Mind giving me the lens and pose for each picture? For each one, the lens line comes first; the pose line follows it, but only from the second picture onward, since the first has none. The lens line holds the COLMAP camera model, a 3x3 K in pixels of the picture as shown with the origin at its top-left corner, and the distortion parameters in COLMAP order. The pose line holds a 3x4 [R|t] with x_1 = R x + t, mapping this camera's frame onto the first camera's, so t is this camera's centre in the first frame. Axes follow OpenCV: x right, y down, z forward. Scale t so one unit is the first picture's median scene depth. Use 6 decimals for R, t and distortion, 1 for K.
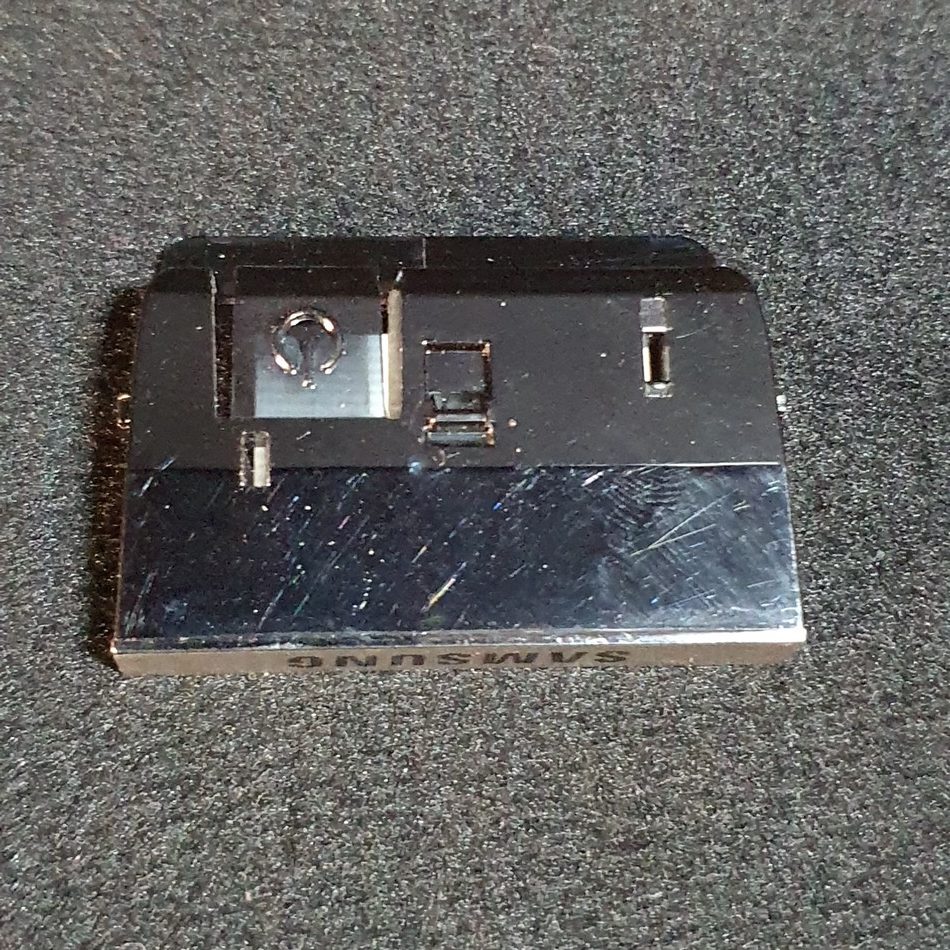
lens RADIAL K [[2601.7, 0, 475.0], [0, 2601.7, 475.0], [0, 0, 1]] dist [0.200586, -0.018334]
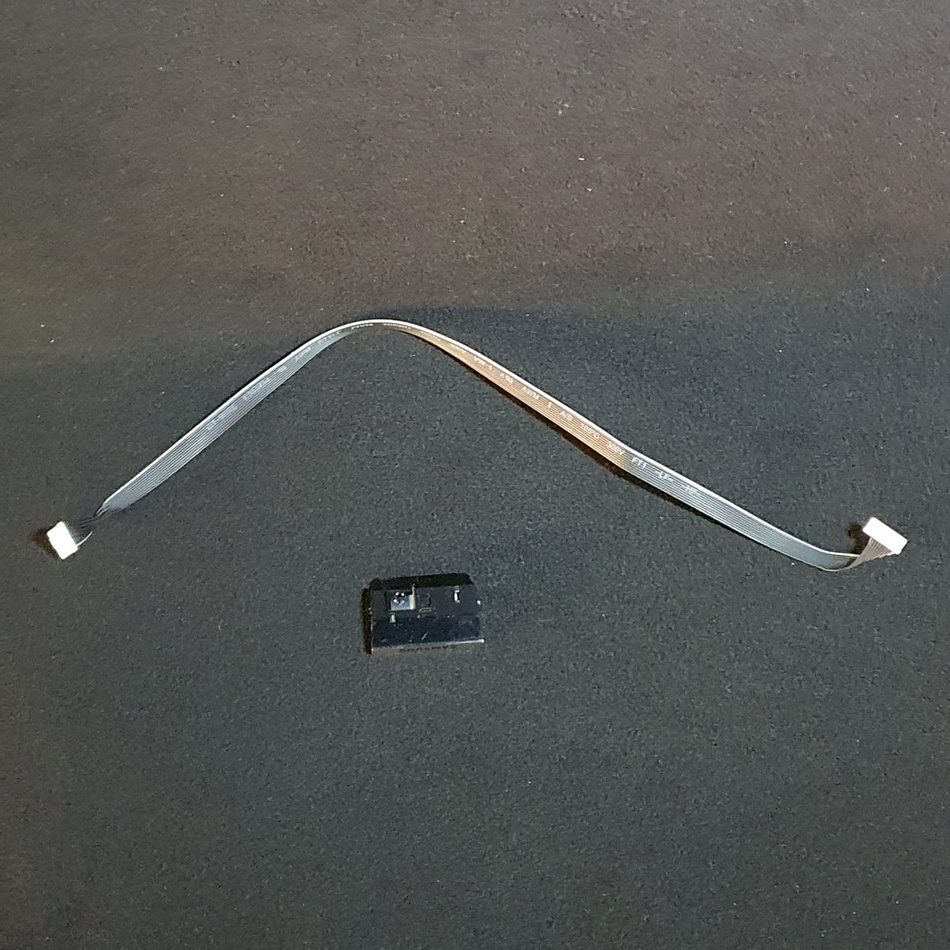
lens RADIAL K [[2601.7, 0, 475.0], [0, 2601.7, 475.0], [0, 0, 1]] dist [0.200586, -0.018334]
pose [[0.998039, -0.062033, 0.008355, 0.076541], [0.062462, 0.995671, -0.068837, 0.091547], [-0.004049, 0.069224, 0.997593, -4.970375]]
